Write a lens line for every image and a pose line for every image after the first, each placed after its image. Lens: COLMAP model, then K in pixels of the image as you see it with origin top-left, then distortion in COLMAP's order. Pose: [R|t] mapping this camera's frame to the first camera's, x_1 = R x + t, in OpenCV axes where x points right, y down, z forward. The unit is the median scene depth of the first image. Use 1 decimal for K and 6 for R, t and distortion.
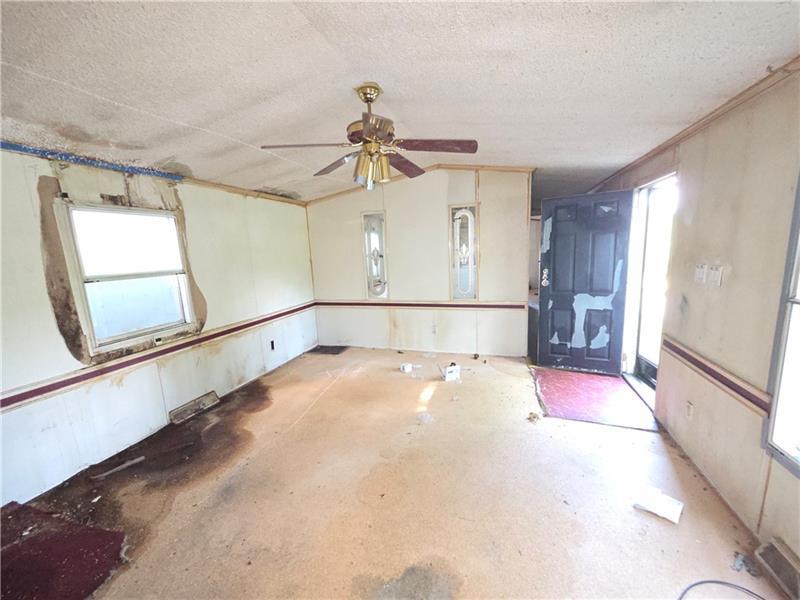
lens RADIAL K [[325.6, 0, 401.1], [0, 325.6, 303.7], [0, 0, 1]] dist [0.007237, -0.001492]
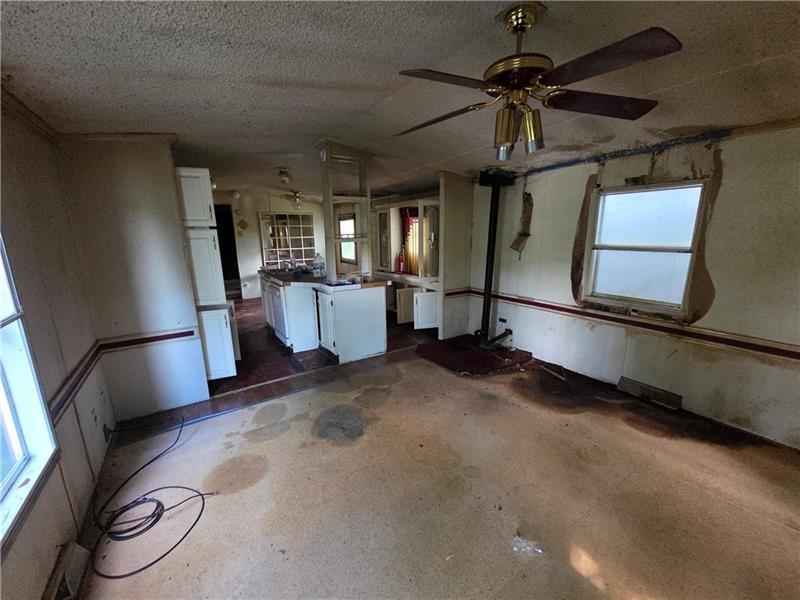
lens RADIAL K [[325.6, 0, 400.6], [0, 325.6, 305.0], [0, 0, 1]] dist [0.007237, -0.001492]
pose [[-0.623008, 0.219662, -0.750740, 0.514739], [-0.097681, 0.930400, 0.353291, -0.203283], [0.776093, 0.293436, -0.558189, 0.970092]]
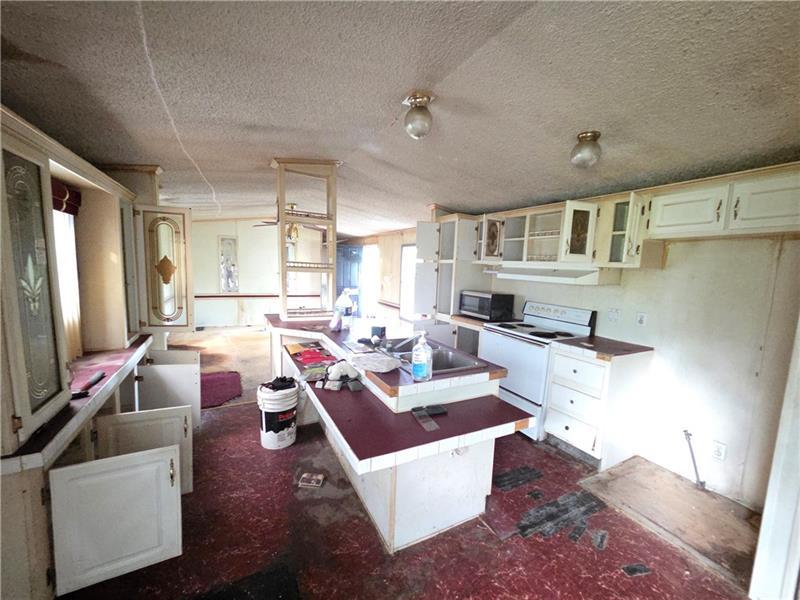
lens RADIAL K [[325.6, 0, 401.5], [0, 325.6, 305.3], [0, 0, 1]] dist [0.007237, -0.001492]
pose [[0.688780, -0.019867, 0.724698, -1.020368], [0.058170, 0.997916, -0.027929, 0.215918], [-0.722633, 0.061393, 0.688500, -1.024168]]
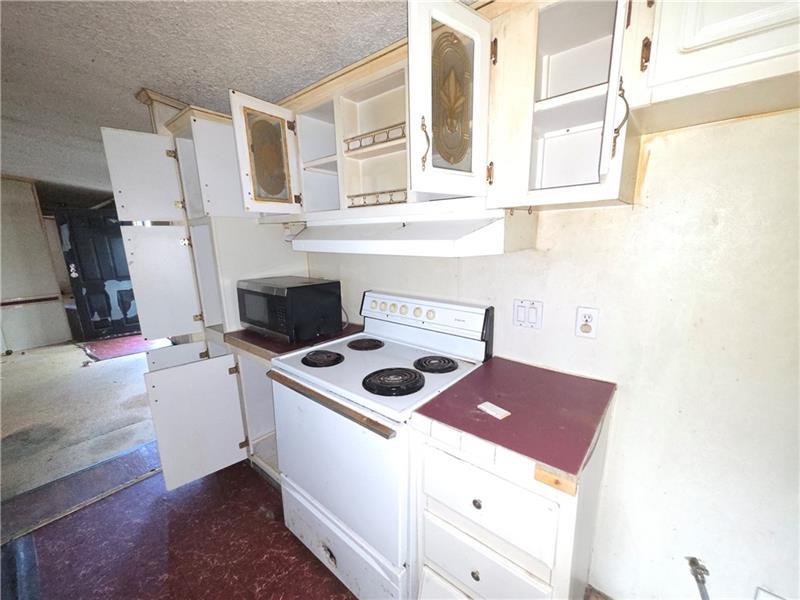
lens RADIAL K [[325.6, 0, 399.8], [0, 325.6, 305.4], [0, 0, 1]] dist [0.007237, -0.001492]
pose [[0.375462, -0.162309, 0.912515, -0.336910], [0.166121, 0.980389, 0.106030, 0.162088], [-0.911829, 0.111777, 0.395061, -0.820257]]
